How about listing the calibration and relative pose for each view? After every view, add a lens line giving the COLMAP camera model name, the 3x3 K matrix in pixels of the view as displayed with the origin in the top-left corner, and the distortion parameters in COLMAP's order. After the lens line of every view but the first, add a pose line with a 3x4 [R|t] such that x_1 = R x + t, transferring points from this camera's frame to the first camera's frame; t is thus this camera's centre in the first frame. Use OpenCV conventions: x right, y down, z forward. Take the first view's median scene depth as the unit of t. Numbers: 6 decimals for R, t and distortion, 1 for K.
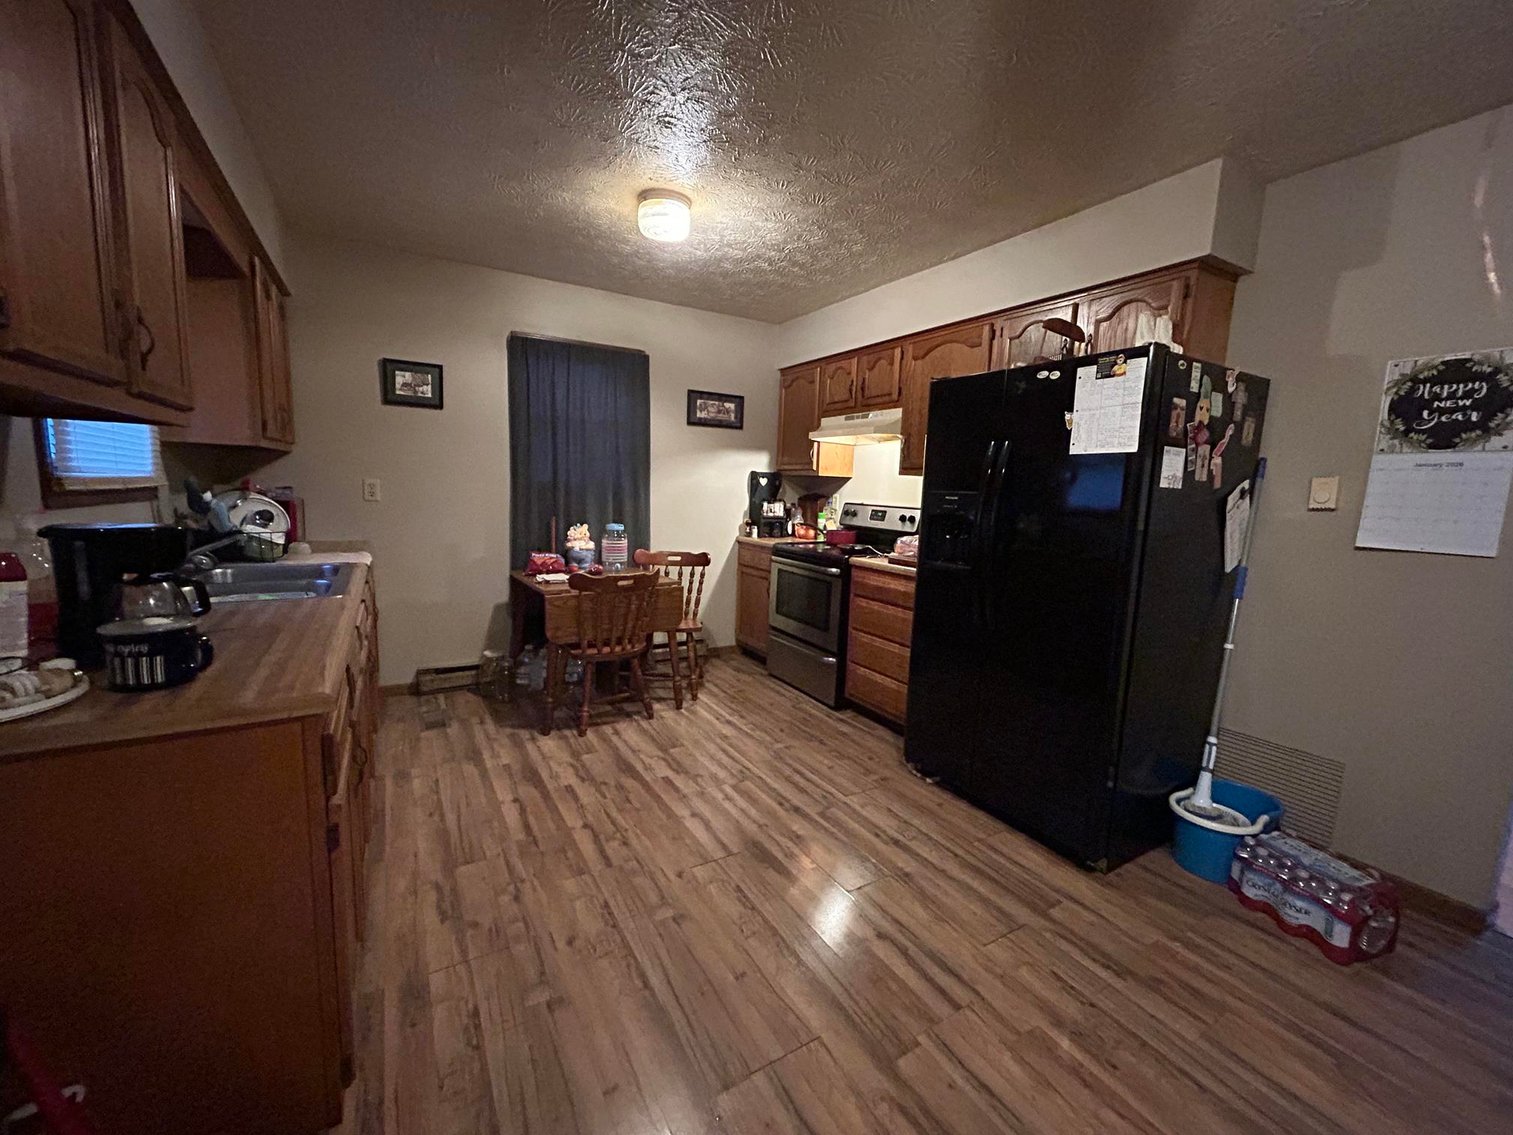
lens RADIAL K [[606.8, 0, 757.9], [0, 606.8, 566.6], [0, 0, 1]] dist [-0.003051, 0.000036]
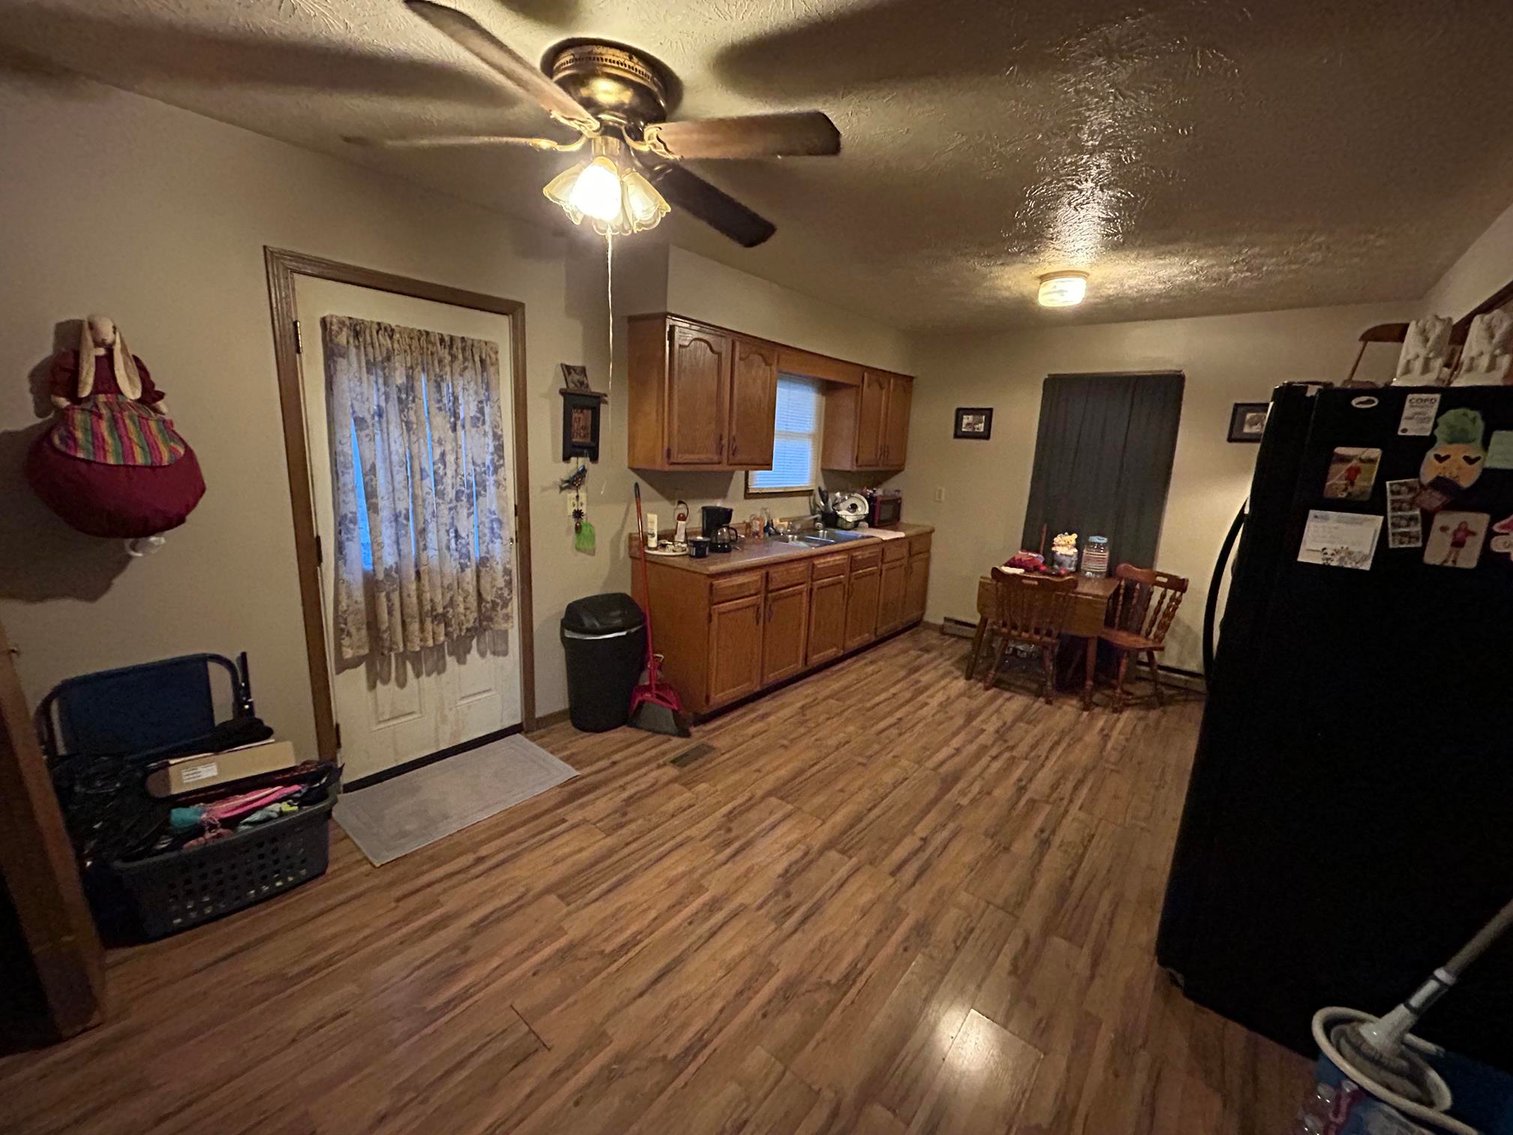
lens RADIAL K [[606.8, 0, 758.3], [0, 606.8, 567.8], [0, 0, 1]] dist [-0.003051, 0.000036]
pose [[0.336783, 0.171217, -0.925884, 0.711803], [-0.154561, 0.980042, 0.125012, -0.069216], [0.928810, 0.101003, 0.356526, 0.043736]]
